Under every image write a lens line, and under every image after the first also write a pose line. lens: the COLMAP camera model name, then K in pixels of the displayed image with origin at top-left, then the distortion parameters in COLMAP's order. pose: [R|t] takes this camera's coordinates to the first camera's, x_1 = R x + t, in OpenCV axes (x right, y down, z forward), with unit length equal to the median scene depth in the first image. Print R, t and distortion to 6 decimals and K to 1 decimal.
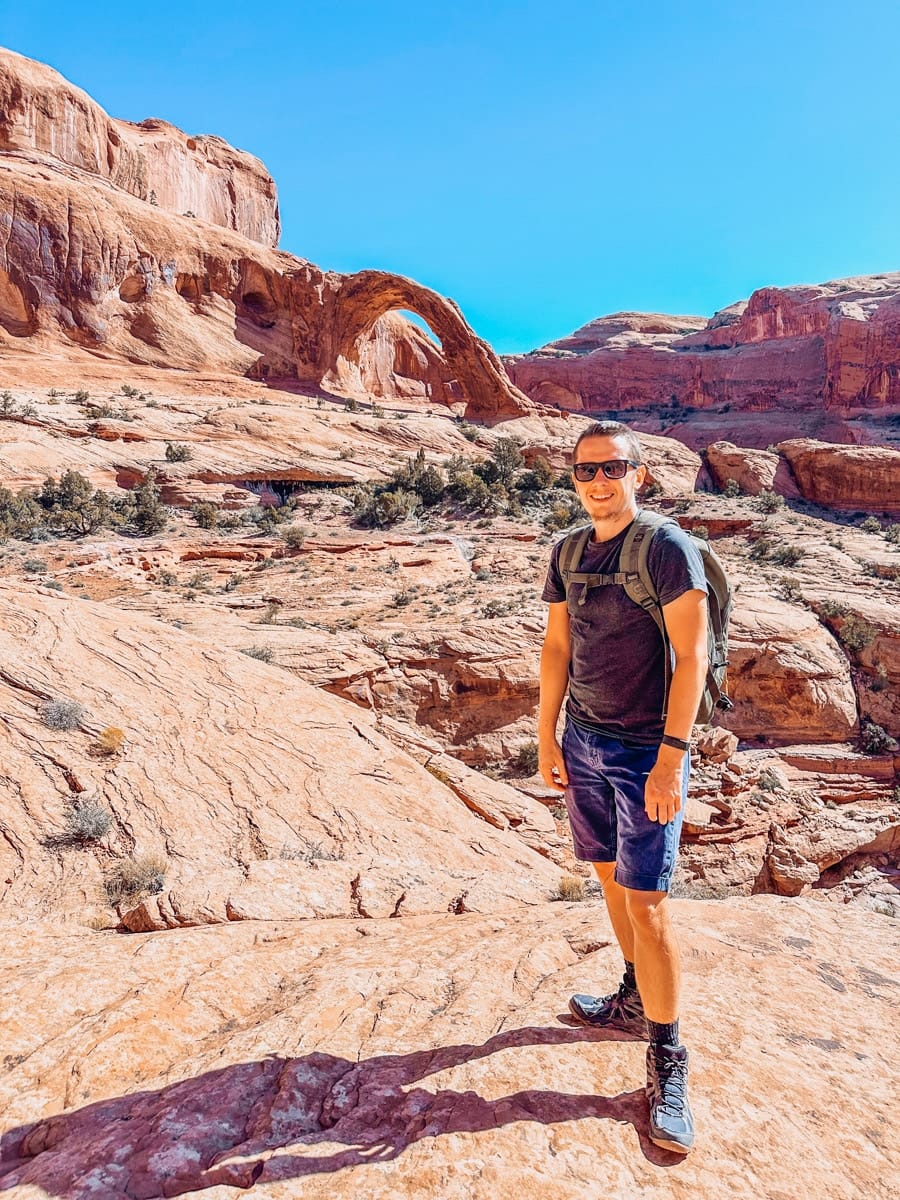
lens RADIAL K [[936.4, 0, 450.0], [0, 936.4, 600.0], [0, 0, 1]] dist [0.026769, -0.002791]
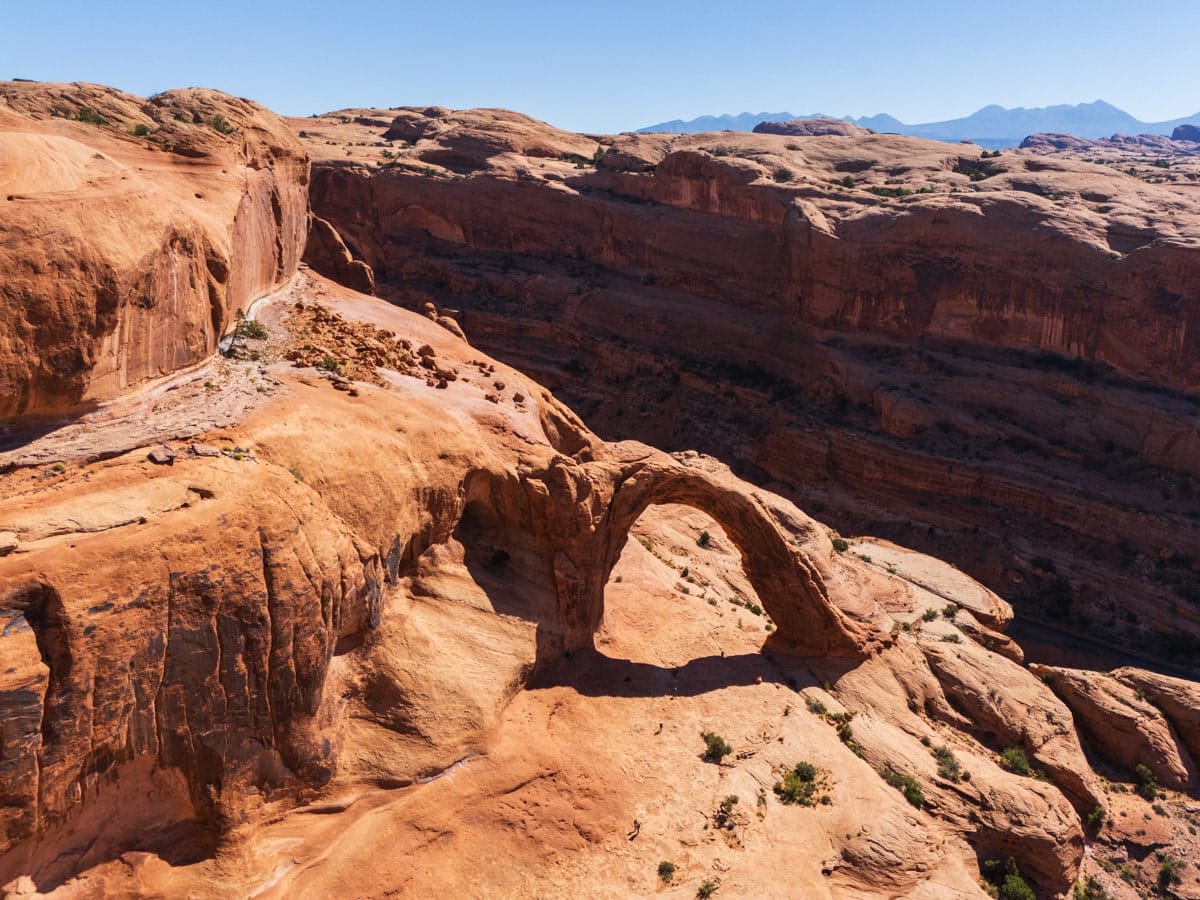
lens RADIAL K [[915.8, 0, 600.0], [0, 915.8, 450.0], [0, 0, 1]] dist [0.065471, 0.000071]
pose [[0.891113, -0.088010, 0.445166, -0.214586], [0.006584, 0.983416, 0.181243, -0.257020], [-0.453734, -0.158577, 0.876914, 0.254378]]
